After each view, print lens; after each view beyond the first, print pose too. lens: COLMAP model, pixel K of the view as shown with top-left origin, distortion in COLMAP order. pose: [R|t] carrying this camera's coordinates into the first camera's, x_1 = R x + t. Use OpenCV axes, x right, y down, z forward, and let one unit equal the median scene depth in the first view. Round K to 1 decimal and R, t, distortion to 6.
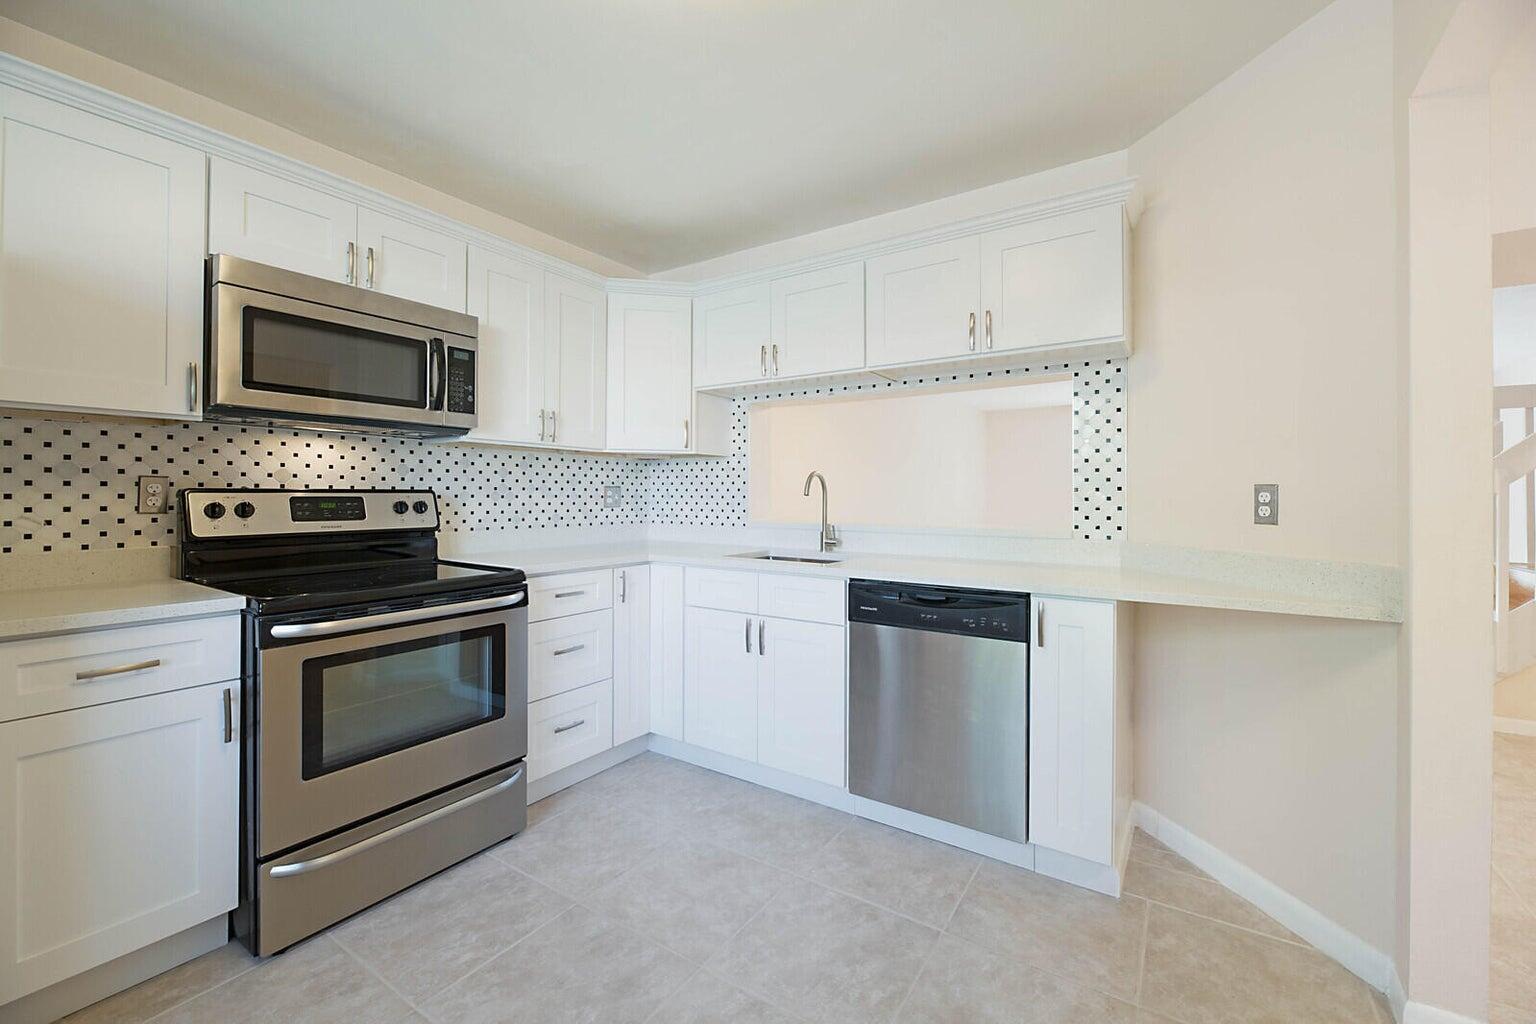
lens RADIAL K [[635.2, 0, 777.9], [0, 635.2, 495.9], [0, 0, 1]] dist [0.004473, -0.003042]
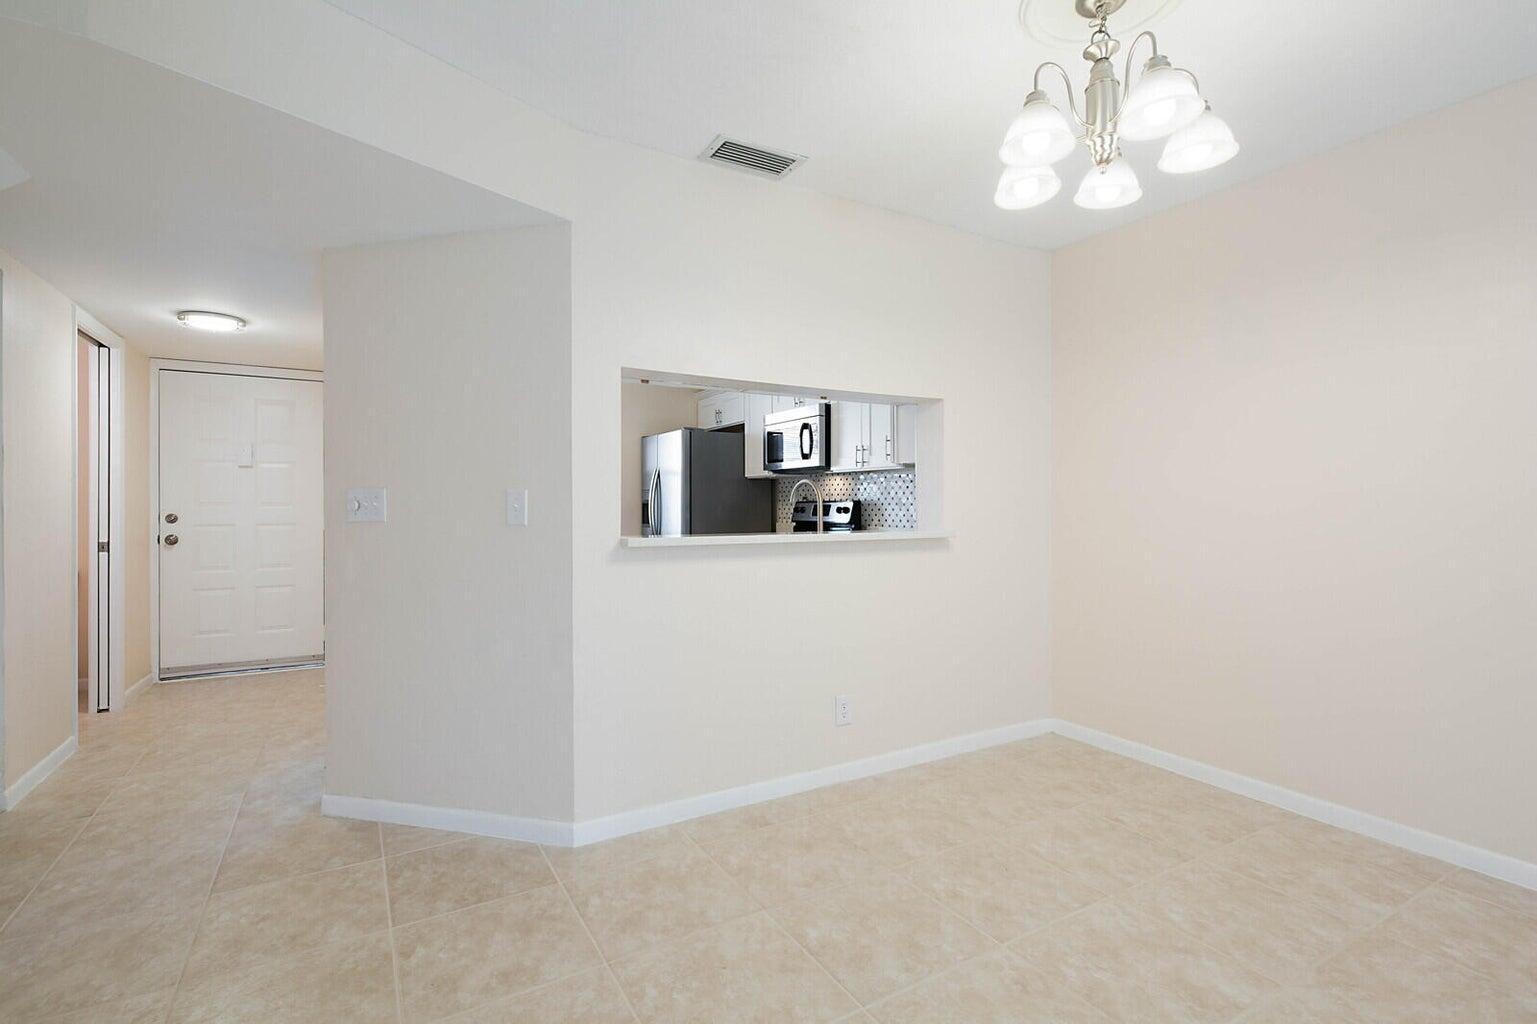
lens RADIAL K [[717.5, 0, 770.8], [0, 717.5, 508.8], [0, 0, 1]] dist [0.008905, -0.001024]
pose [[-0.446498, 0.000844, -0.894784, 1.417877], [0.000096, 1.000000, 0.000896, 0.012784], [0.894785, 0.000315, -0.446498, 1.814177]]
